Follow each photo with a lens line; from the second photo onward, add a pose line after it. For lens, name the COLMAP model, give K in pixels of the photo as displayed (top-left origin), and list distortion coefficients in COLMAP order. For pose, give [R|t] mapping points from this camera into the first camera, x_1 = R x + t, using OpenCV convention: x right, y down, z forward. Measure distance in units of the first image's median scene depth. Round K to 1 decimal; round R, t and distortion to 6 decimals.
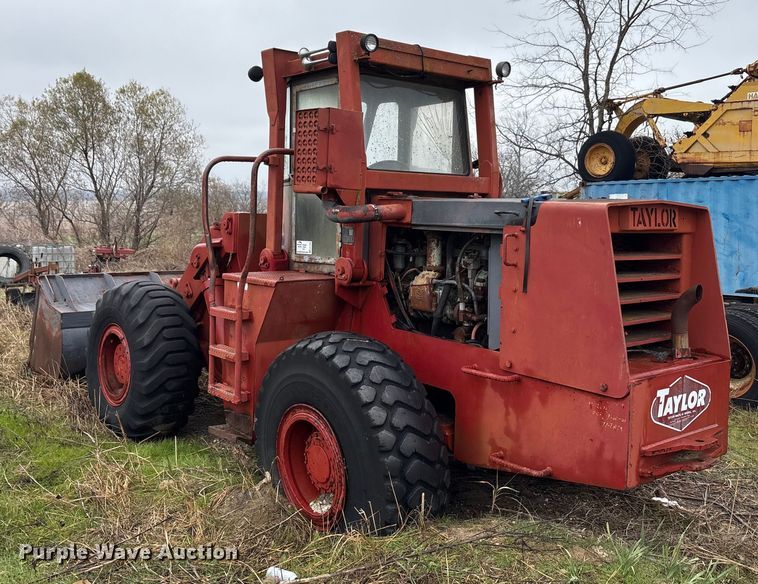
lens RADIAL K [[786.0, 0, 379.6], [0, 786.0, 288.3], [0, 0, 1]] dist [-0.008260, 0.000000]
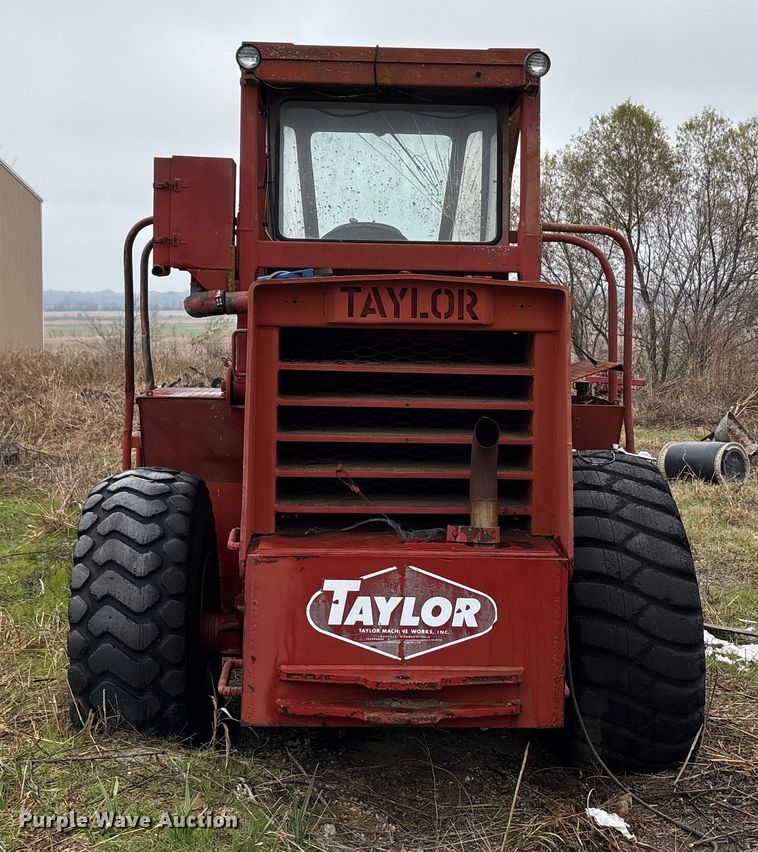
lens RADIAL K [[1312.7, 0, 377.8], [0, 1312.7, 427.2], [0, 0, 1]] dist [0.084896, 0.000000]
pose [[0.794924, 0.048543, -0.604764, 0.935779], [-0.060873, 0.998146, 0.000105, 0.006846], [0.603647, 0.036731, 0.796405, 0.181574]]
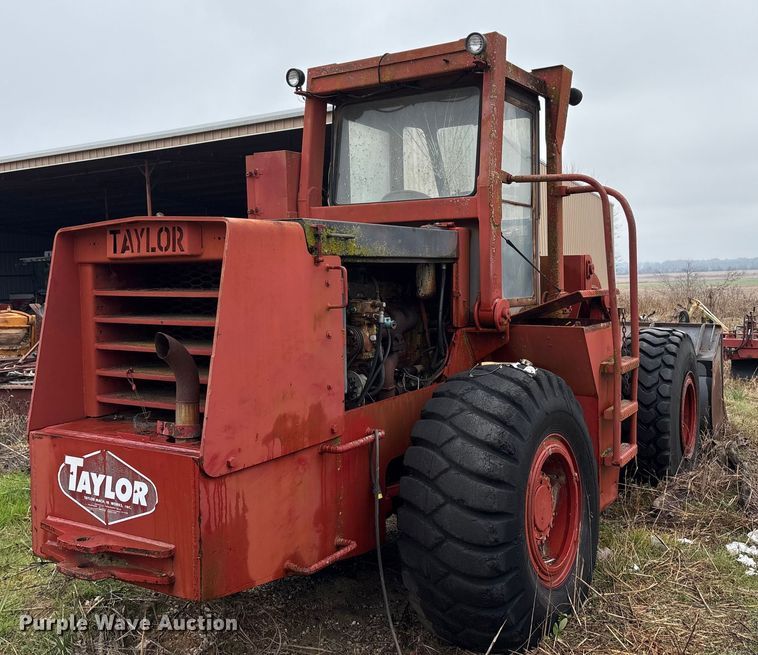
lens RADIAL K [[759.6, 0, 415.5], [0, 759.6, 343.2], [0, 0, 1]] dist [0.045288, 0.000000]
pose [[0.325226, 0.060125, -0.943723, 1.122255], [-0.066751, 0.996947, 0.040512, -0.037894], [0.943277, 0.049818, 0.328247, 0.997677]]
